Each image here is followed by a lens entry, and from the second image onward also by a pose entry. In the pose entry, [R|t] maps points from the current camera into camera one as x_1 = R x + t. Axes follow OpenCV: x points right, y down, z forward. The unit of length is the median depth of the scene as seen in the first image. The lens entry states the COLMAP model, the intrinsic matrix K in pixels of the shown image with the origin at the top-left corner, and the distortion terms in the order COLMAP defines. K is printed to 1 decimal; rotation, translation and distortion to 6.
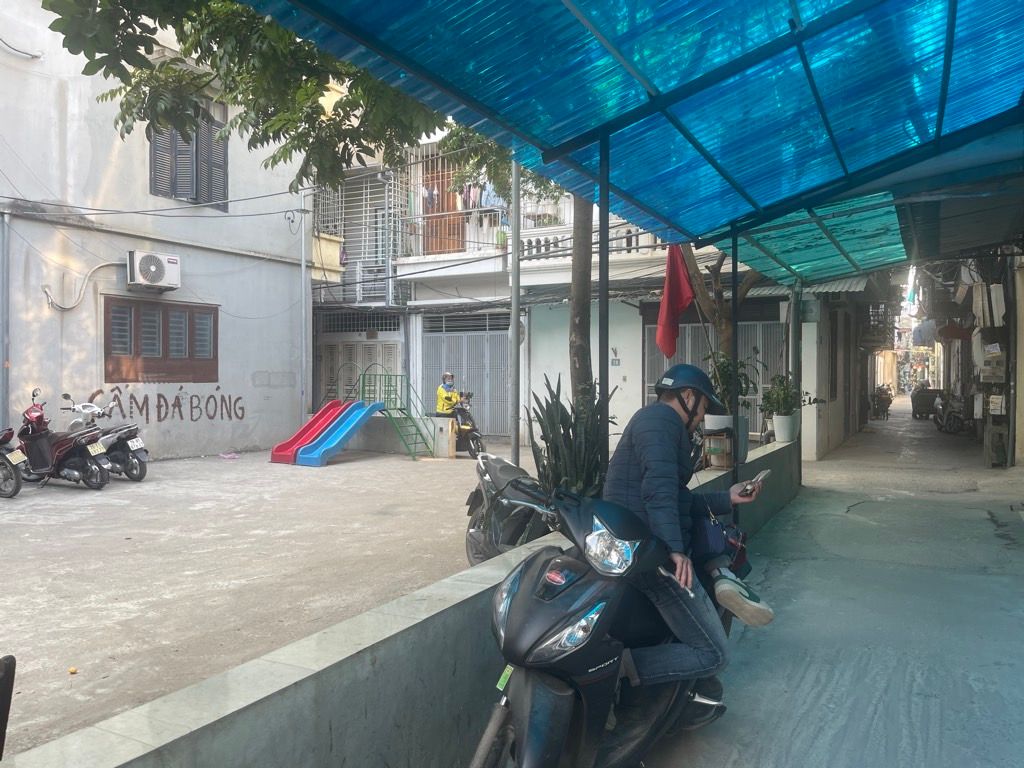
lens RADIAL K [[772.1, 0, 512.0], [0, 772.1, 384.0], [0, 0, 1]] dist [0.062933, -0.074419]
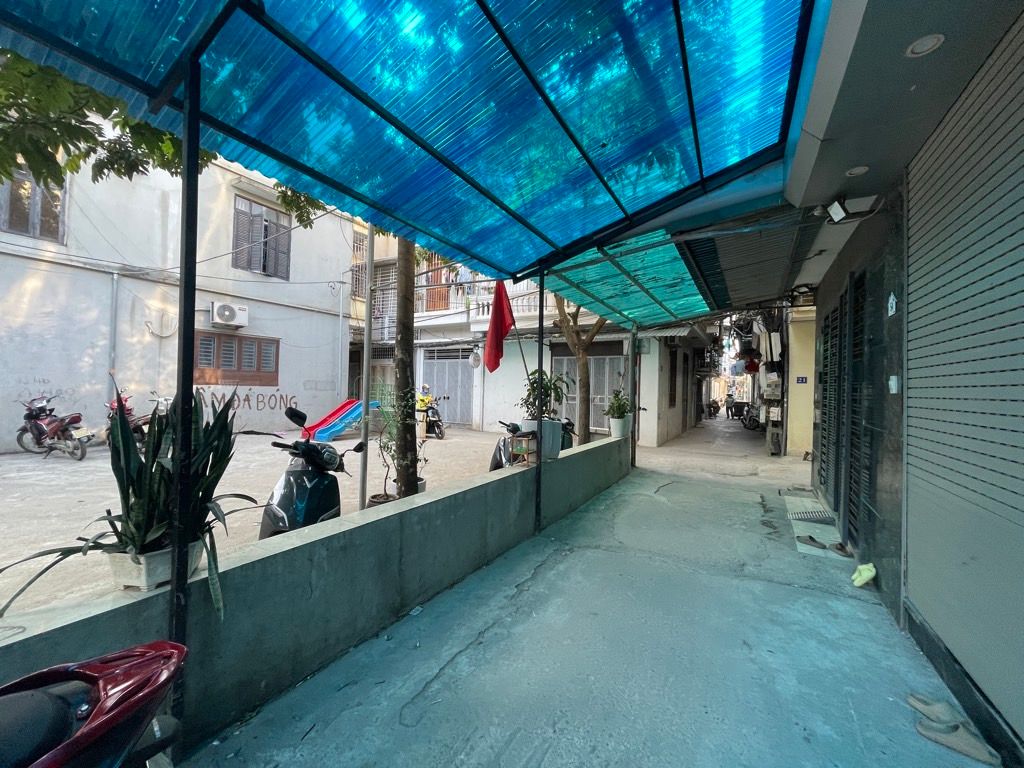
lens RADIAL K [[410.1, 0, 506.5], [0, 410.1, 385.7], [0, 0, 1]] dist [-0.006791, 0.000301]
pose [[0.998688, 0.023881, -0.045291, 0.142666], [-0.024658, 0.999557, -0.016673, -0.001137], [0.044873, 0.017768, 0.998835, 0.197635]]
